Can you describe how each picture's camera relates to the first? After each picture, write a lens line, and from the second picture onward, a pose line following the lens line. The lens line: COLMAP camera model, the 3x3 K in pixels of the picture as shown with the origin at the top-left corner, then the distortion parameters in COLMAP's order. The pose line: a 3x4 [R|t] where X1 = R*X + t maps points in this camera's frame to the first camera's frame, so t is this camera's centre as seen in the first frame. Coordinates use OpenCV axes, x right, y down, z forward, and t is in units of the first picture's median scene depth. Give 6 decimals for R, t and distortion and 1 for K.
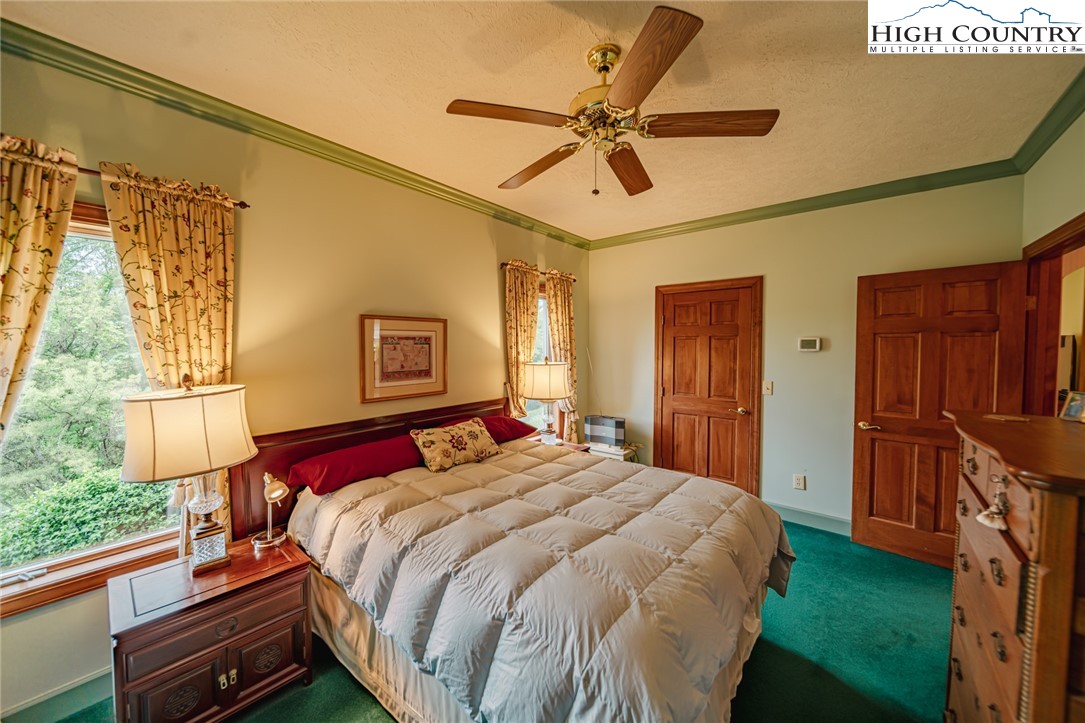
lens RADIAL K [[384.2, 0, 542.4], [0, 384.2, 360.5], [0, 0, 1]] dist [-0.001505, -0.000101]
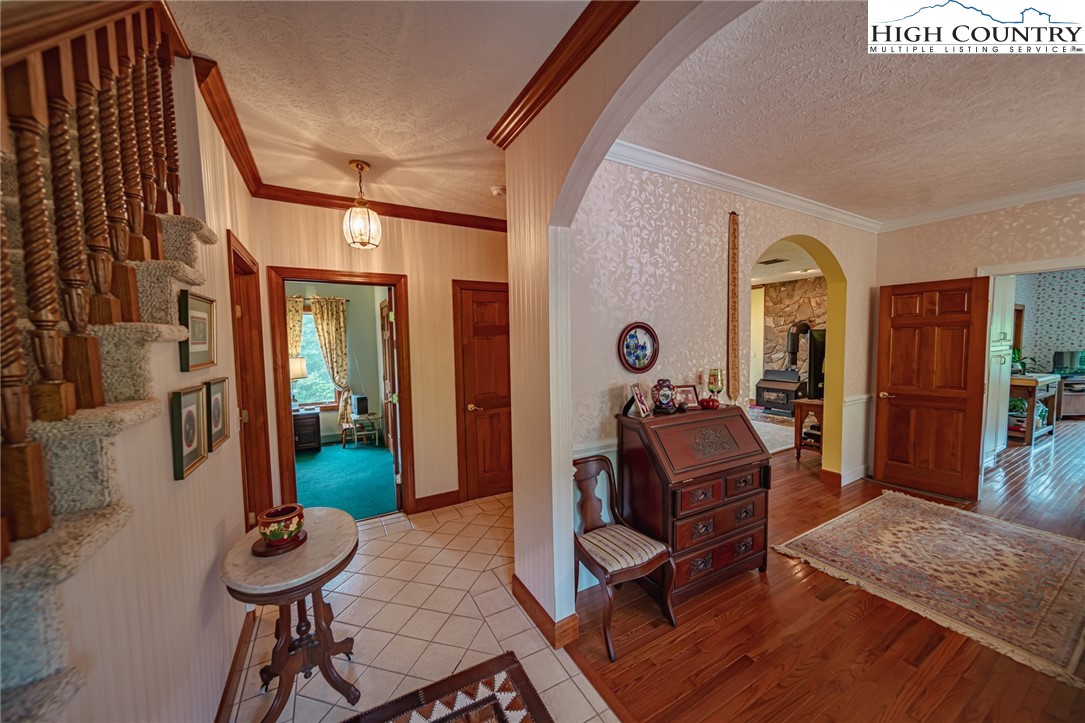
lens RADIAL K [[384.8, 0, 545.2], [0, 384.8, 366.5], [0, 0, 1]] dist [-0.001178, -0.000153]
pose [[0.933885, 0.012452, -0.357358, 1.898744], [-0.003037, 0.999634, 0.026896, -0.001716], [0.357562, -0.024033, 0.933580, -0.134234]]
